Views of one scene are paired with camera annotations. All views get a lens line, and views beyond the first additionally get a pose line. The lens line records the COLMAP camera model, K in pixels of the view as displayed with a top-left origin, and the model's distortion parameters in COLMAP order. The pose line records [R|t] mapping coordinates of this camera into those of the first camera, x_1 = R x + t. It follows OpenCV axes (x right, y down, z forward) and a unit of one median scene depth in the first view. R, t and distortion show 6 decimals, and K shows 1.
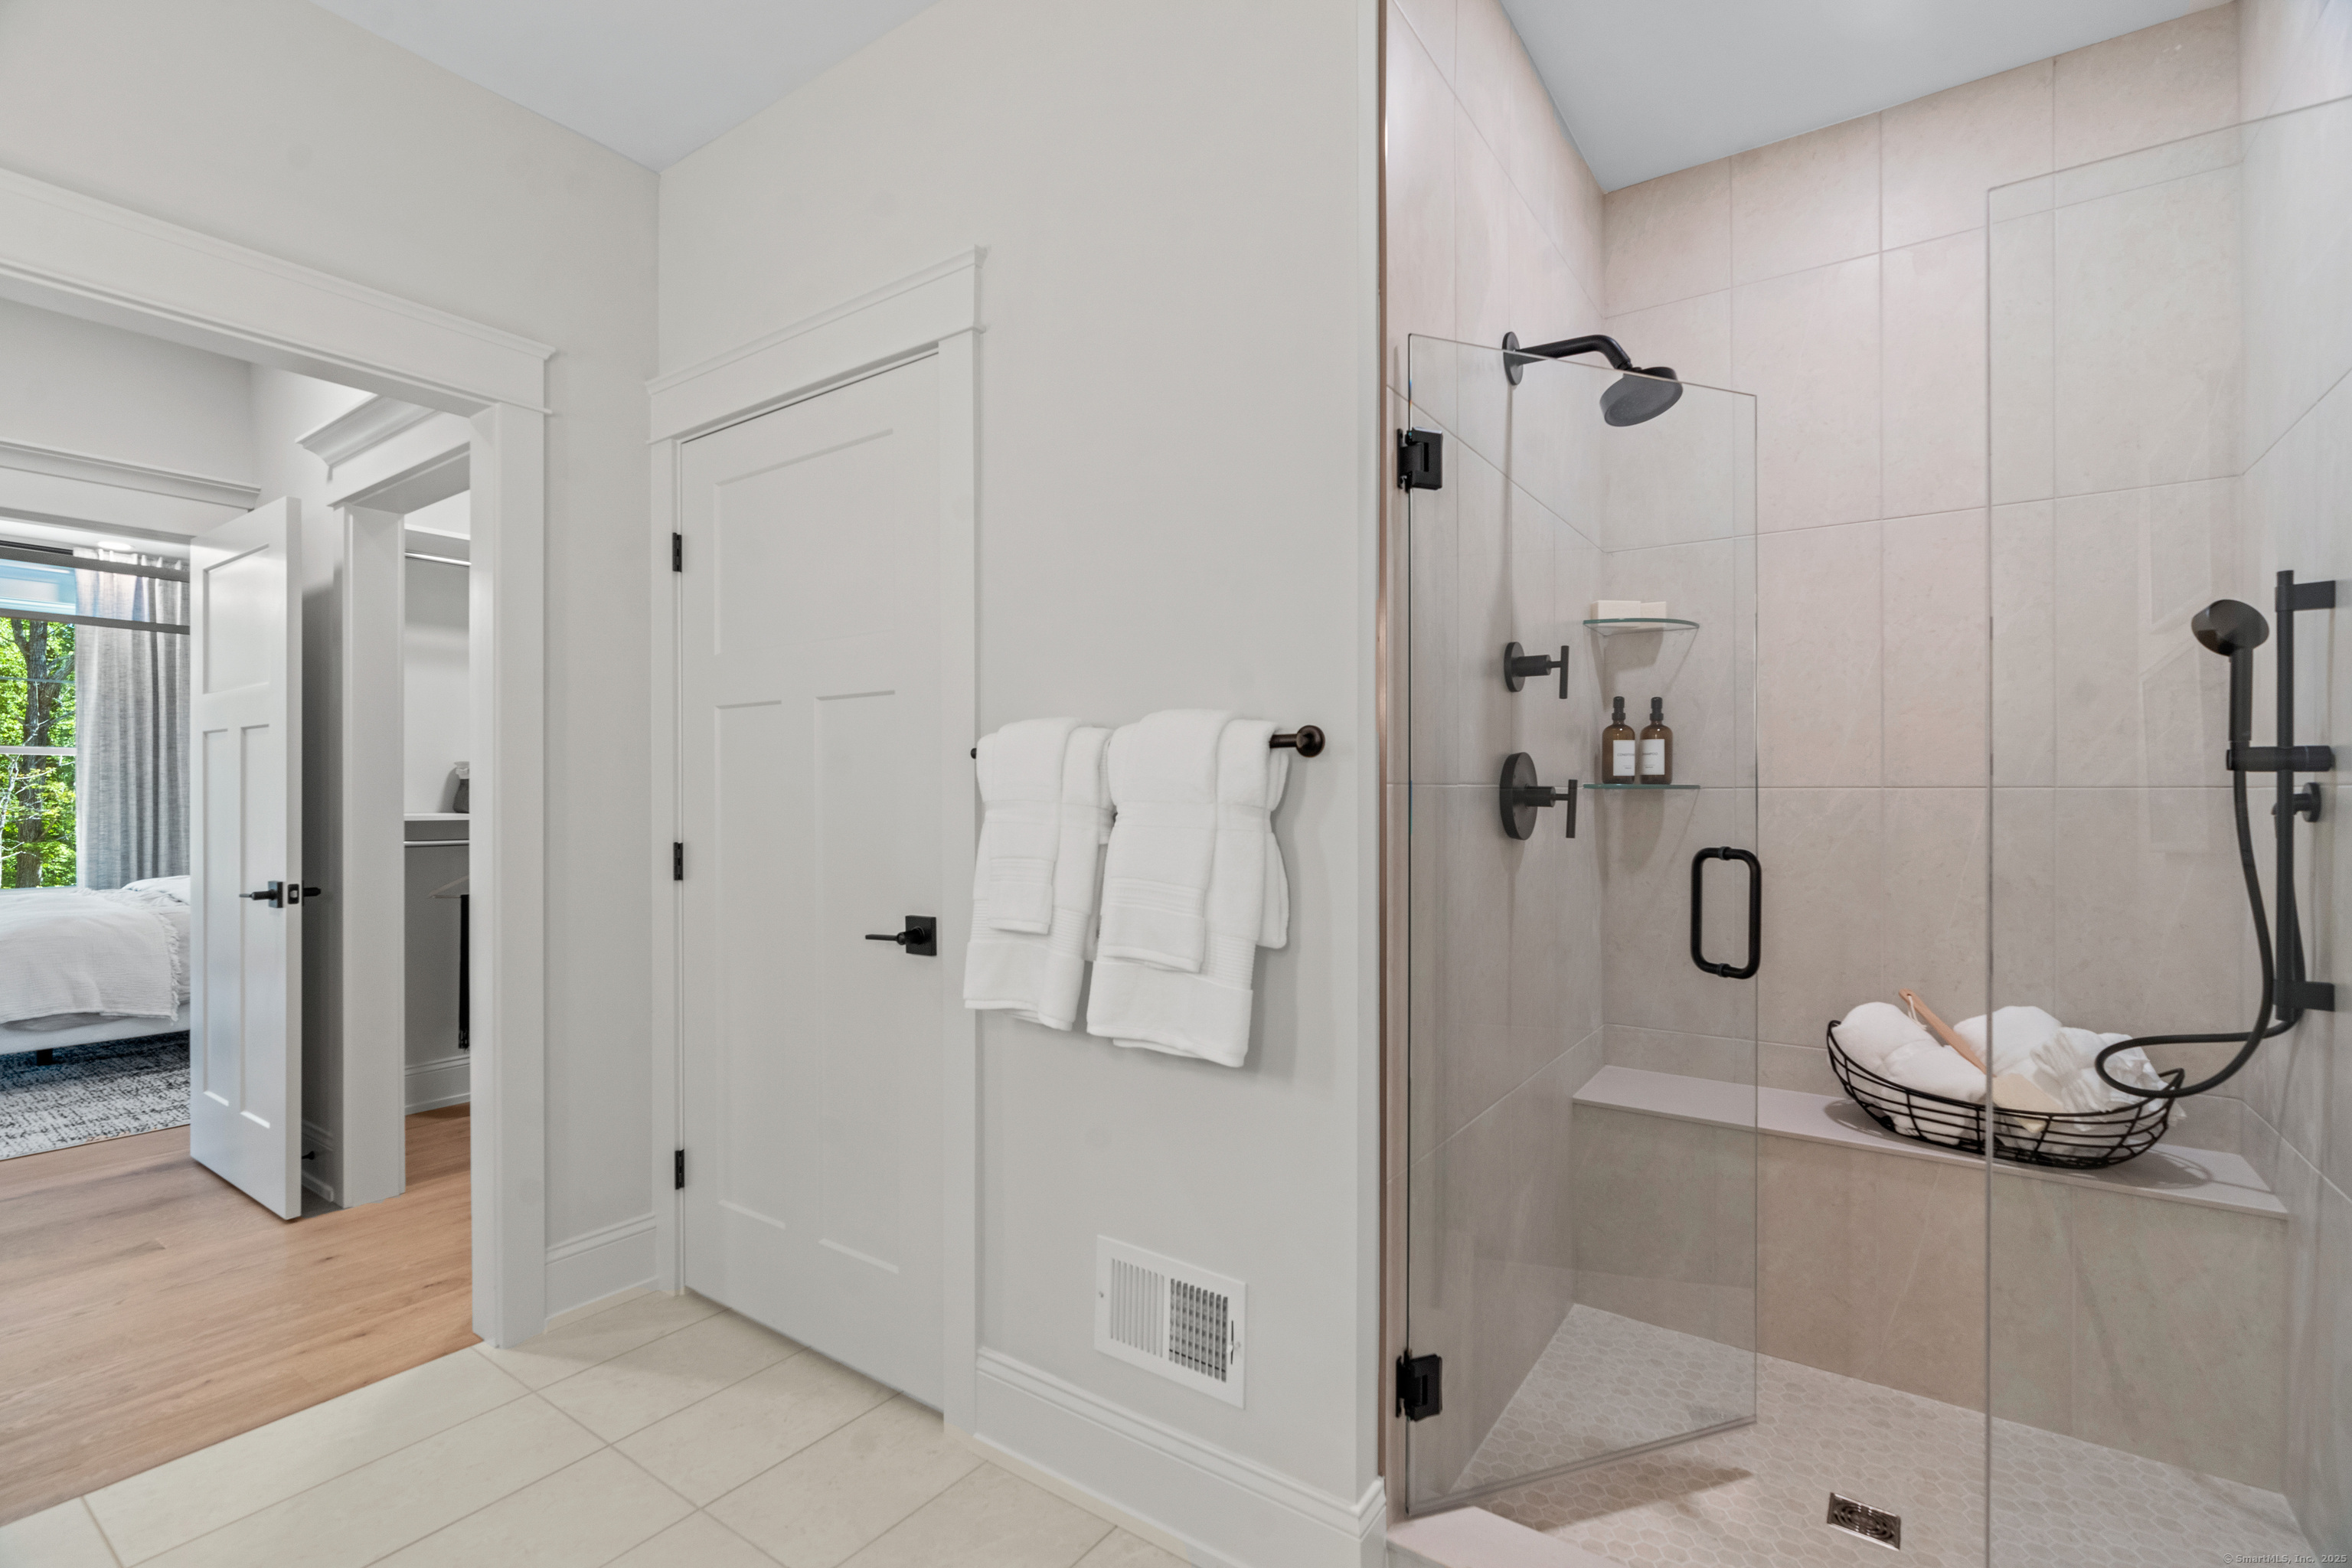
lens RADIAL K [[1073.2, 0, 1186.3], [0, 1073.2, 790.5], [0, 0, 1]] dist [-0.009457, 0.004716]
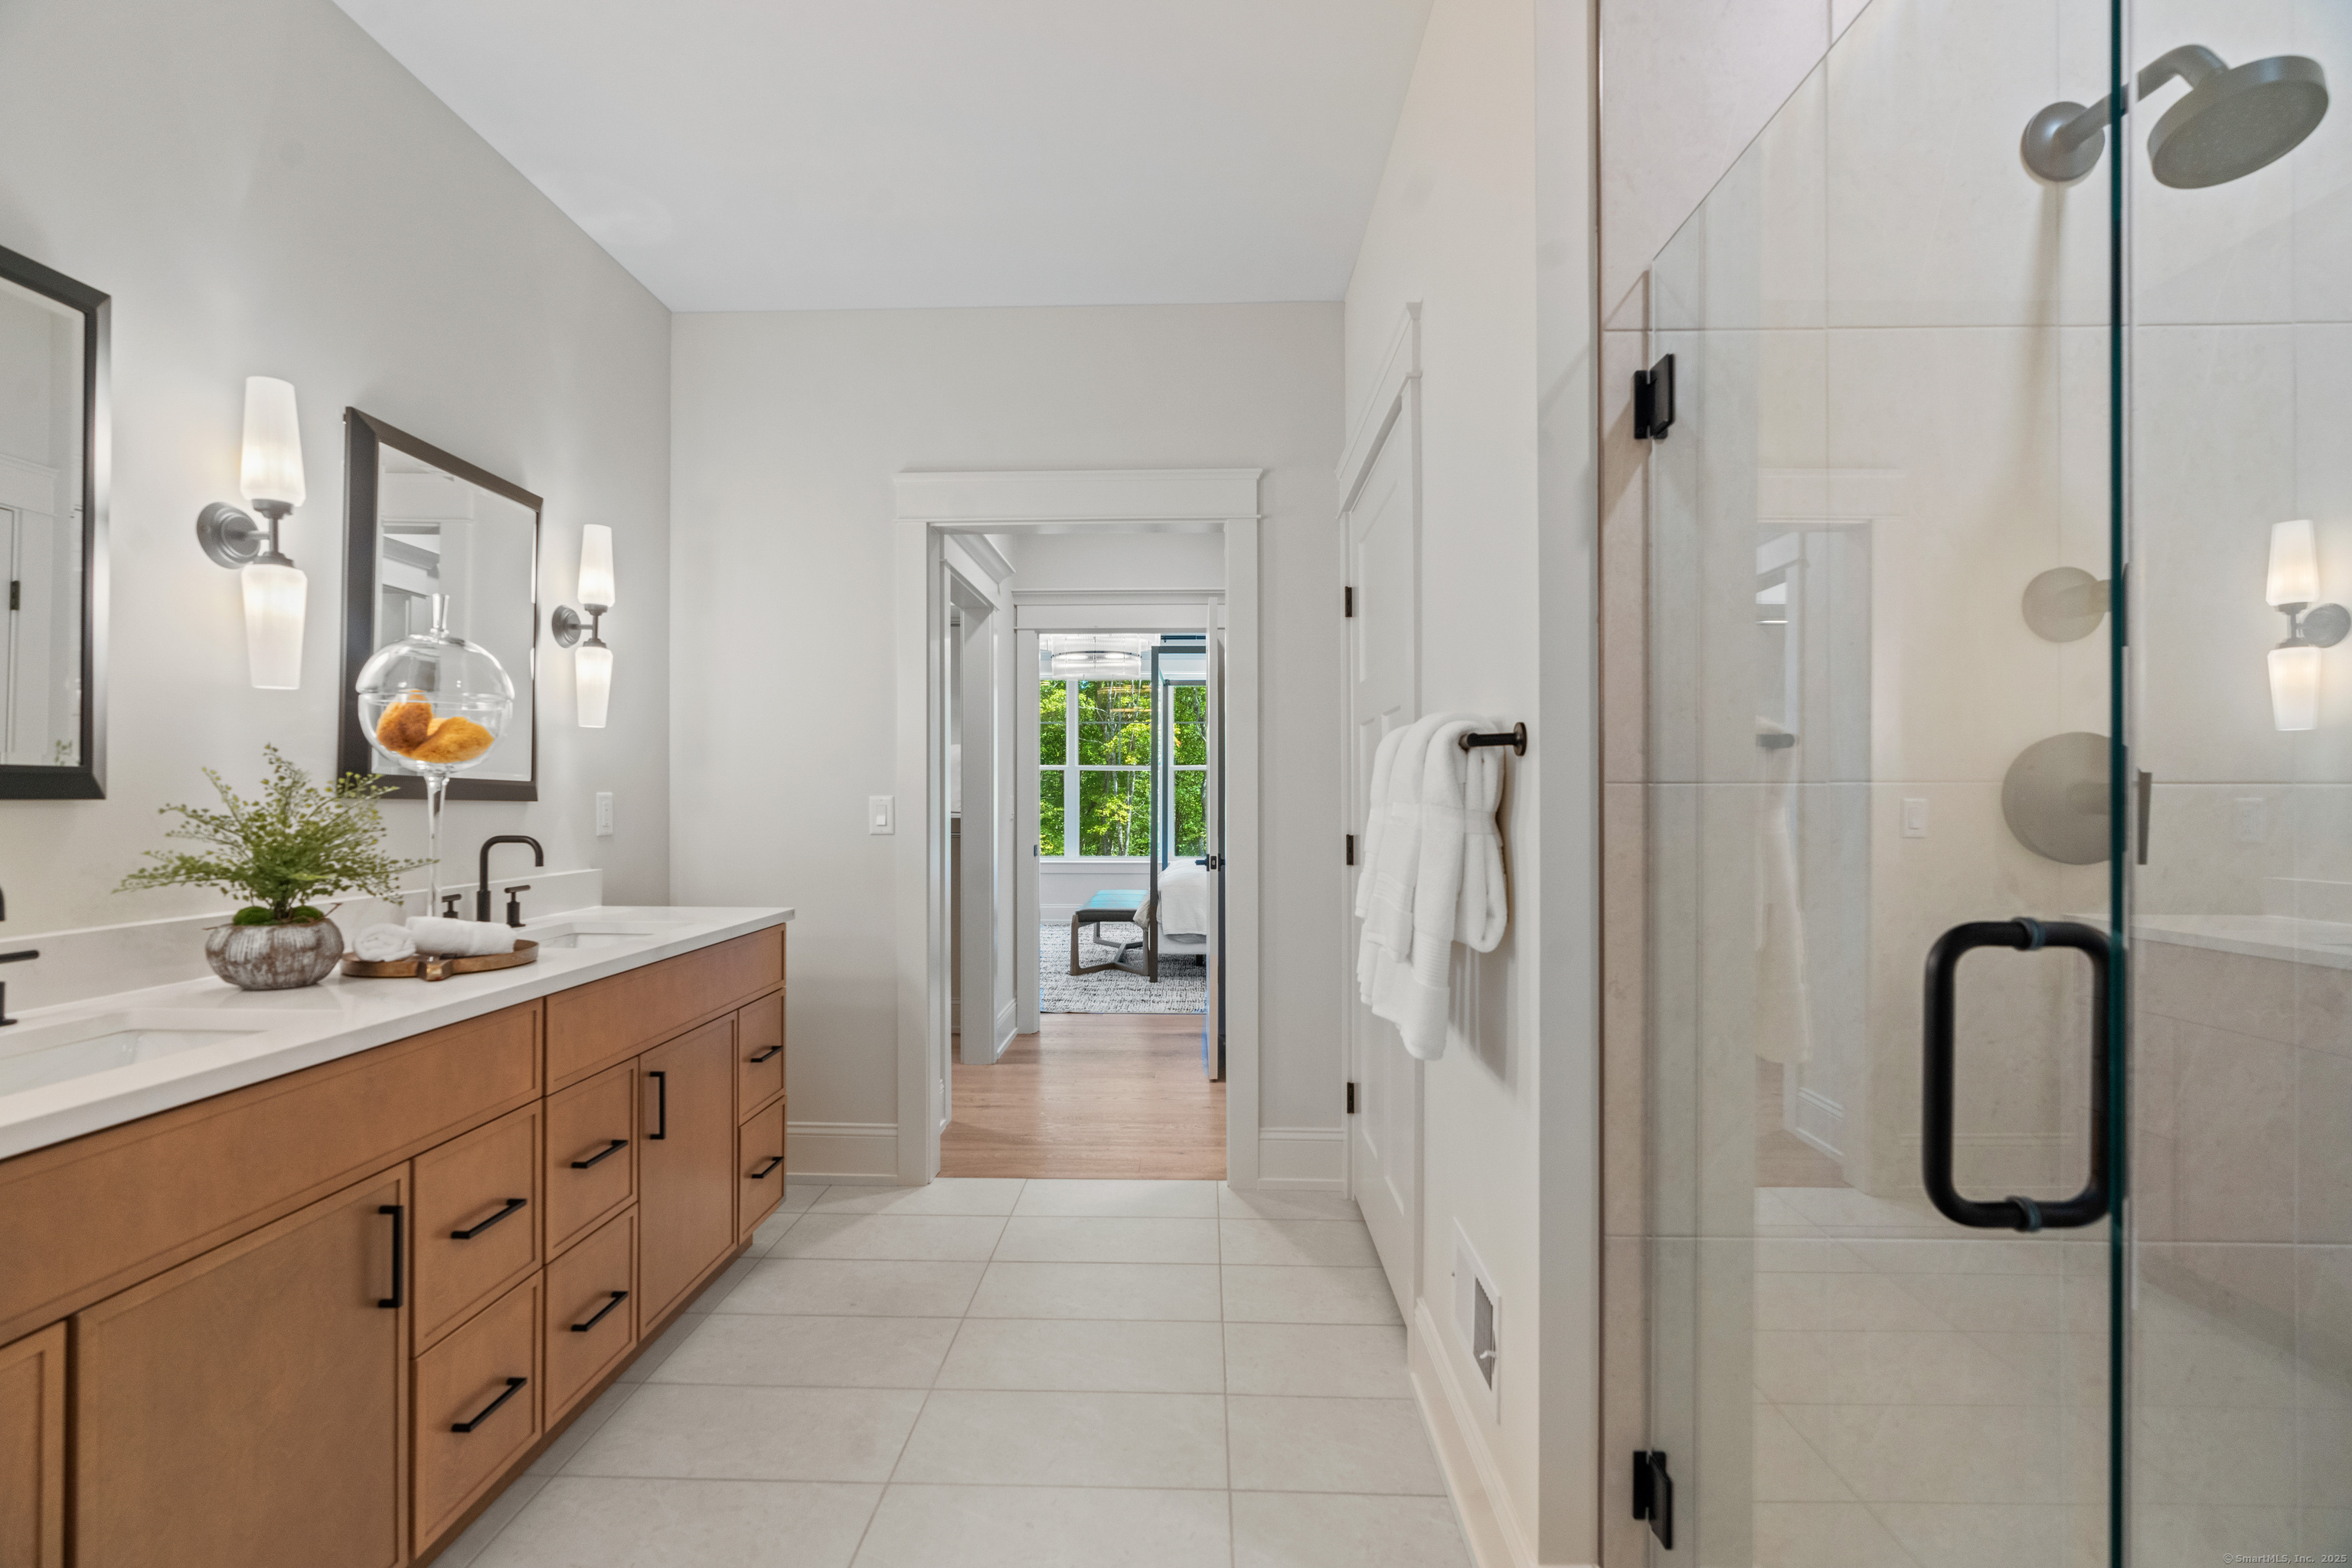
lens RADIAL K [[1073.2, 0, 1168.9], [0, 1073.2, 787.2], [0, 0, 1]] dist [-0.009457, 0.004716]
pose [[0.552866, -0.006910, -0.833241, 0.514714], [0.001106, 0.999971, -0.007558, 0.003059], [0.833269, 0.003257, 0.552858, 0.153106]]
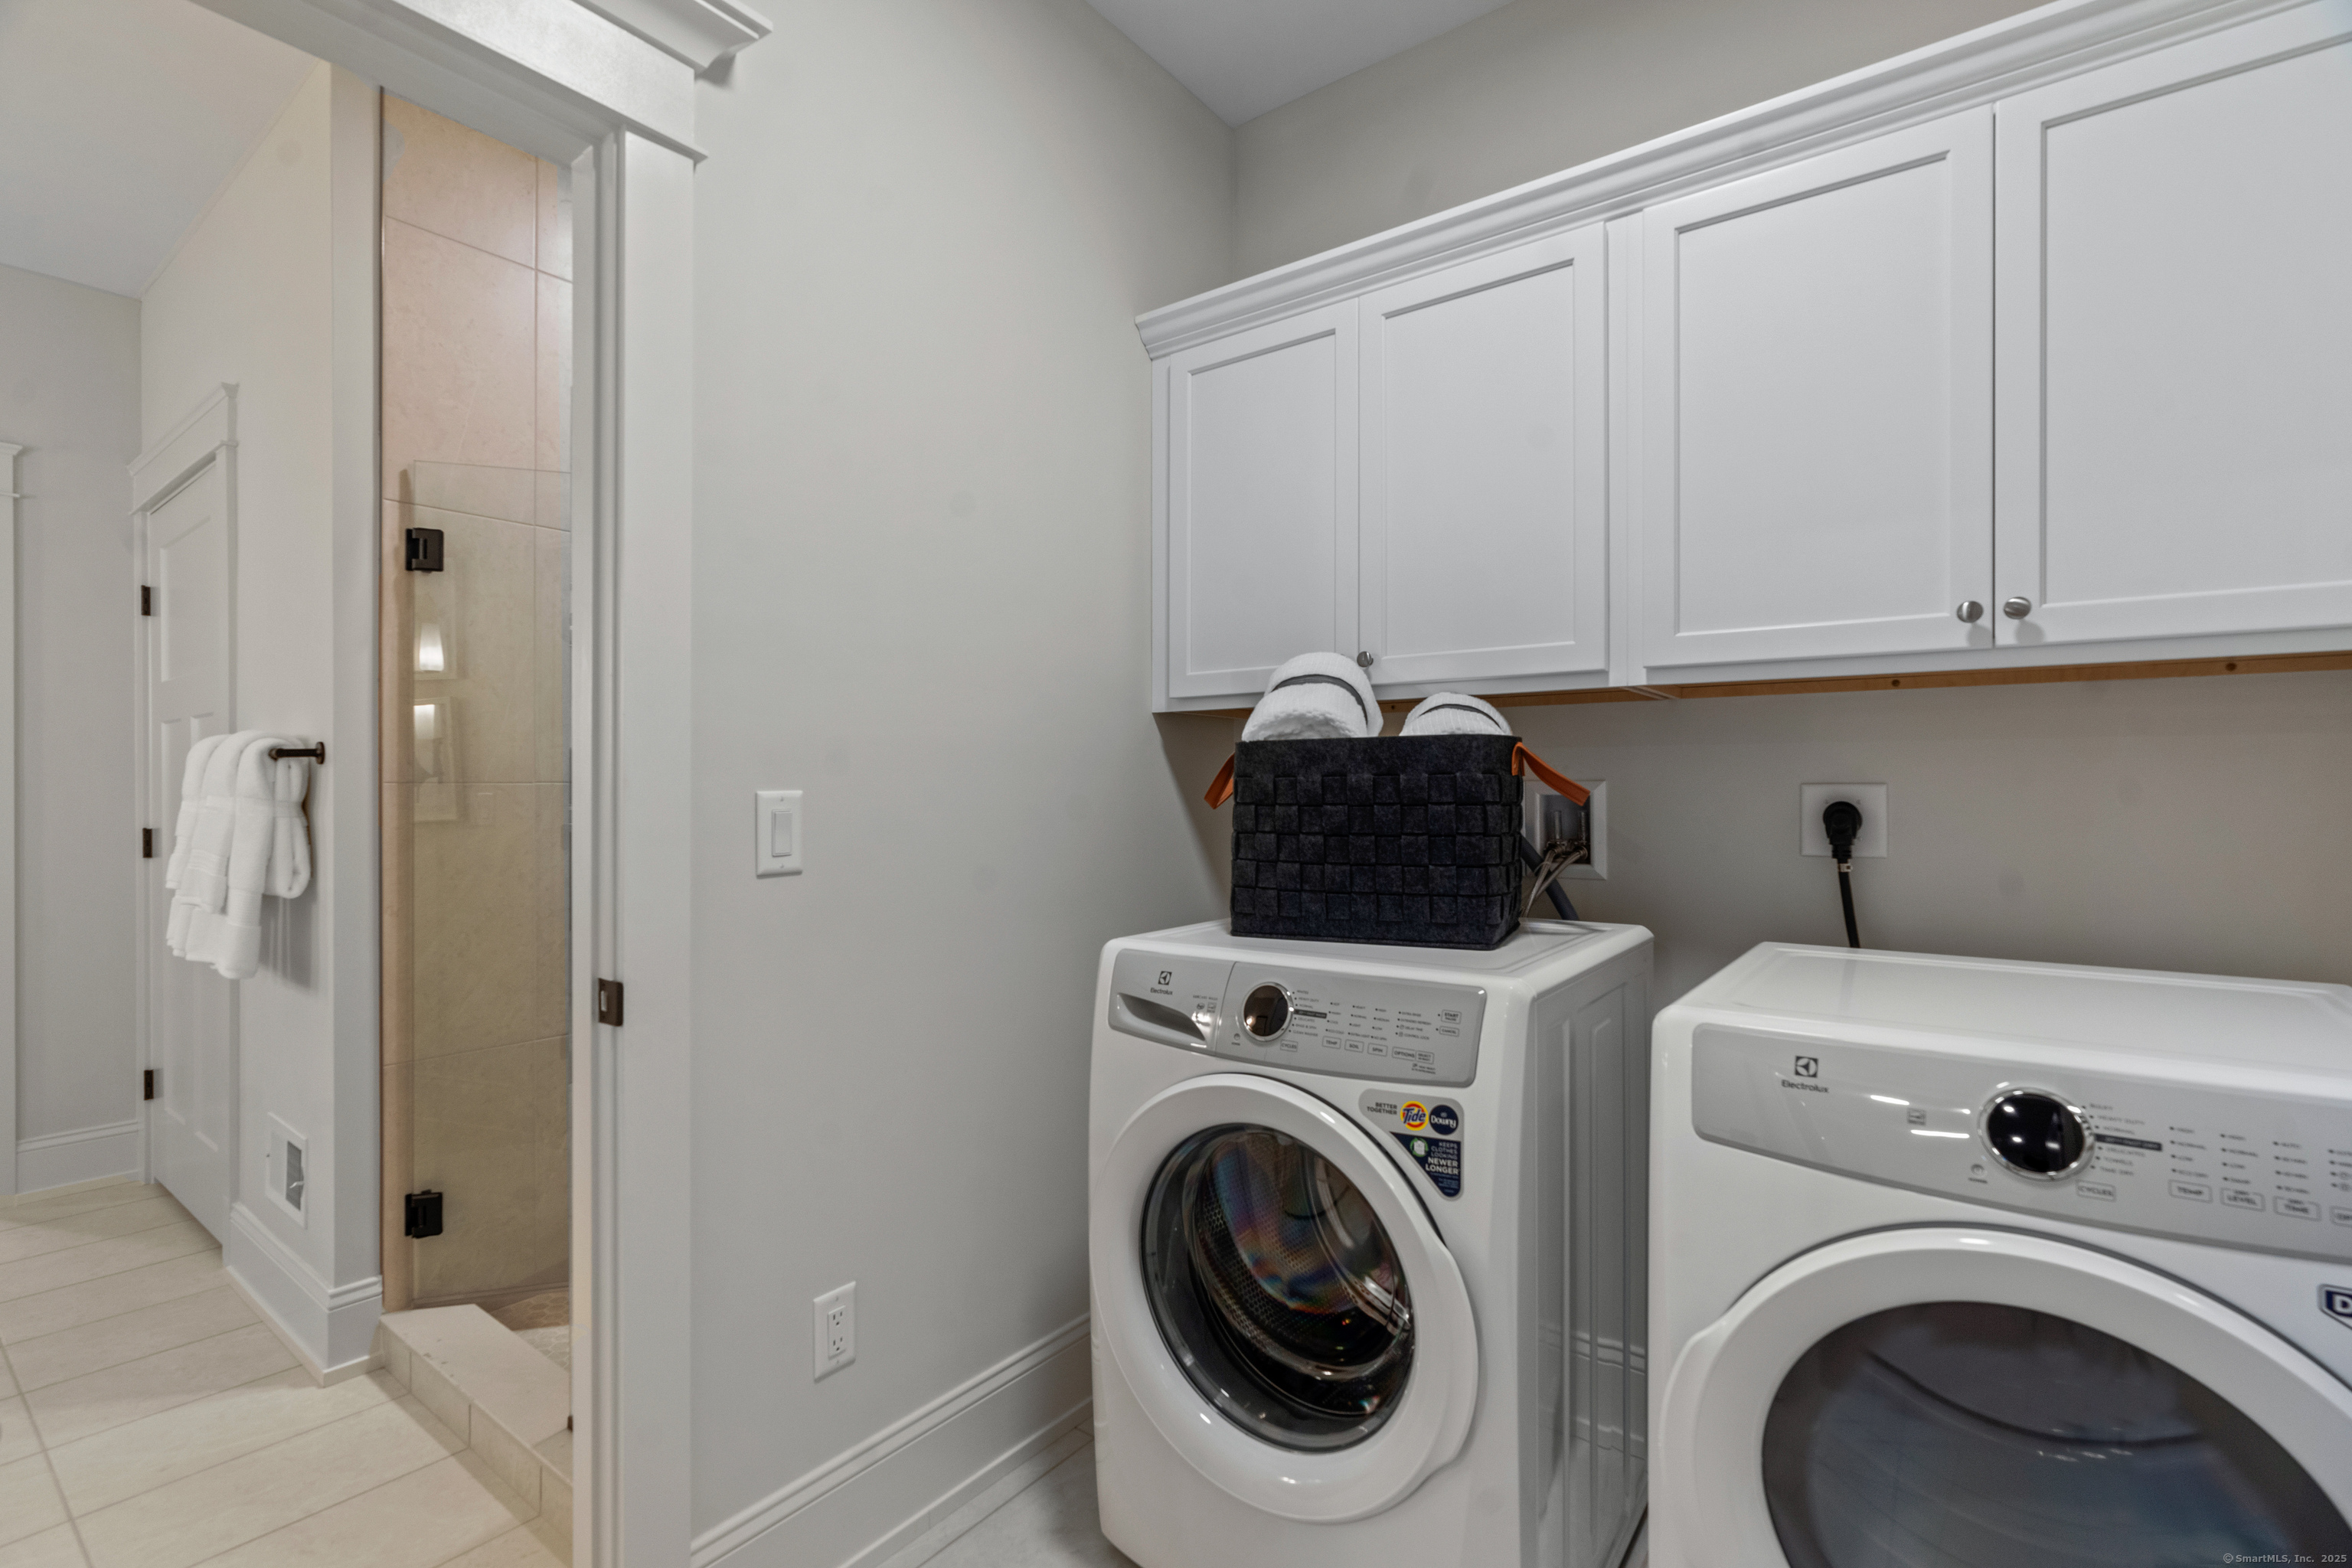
lens RADIAL K [[1073.2, 0, 1177.9], [0, 1073.2, 790.2], [0, 0, 1]] dist [-0.009457, 0.004716]
pose [[0.999363, -0.001115, -0.035668, 0.911706], [0.001199, 0.999997, 0.002346, 0.001424], [0.035665, -0.002388, 0.999361, -0.260528]]
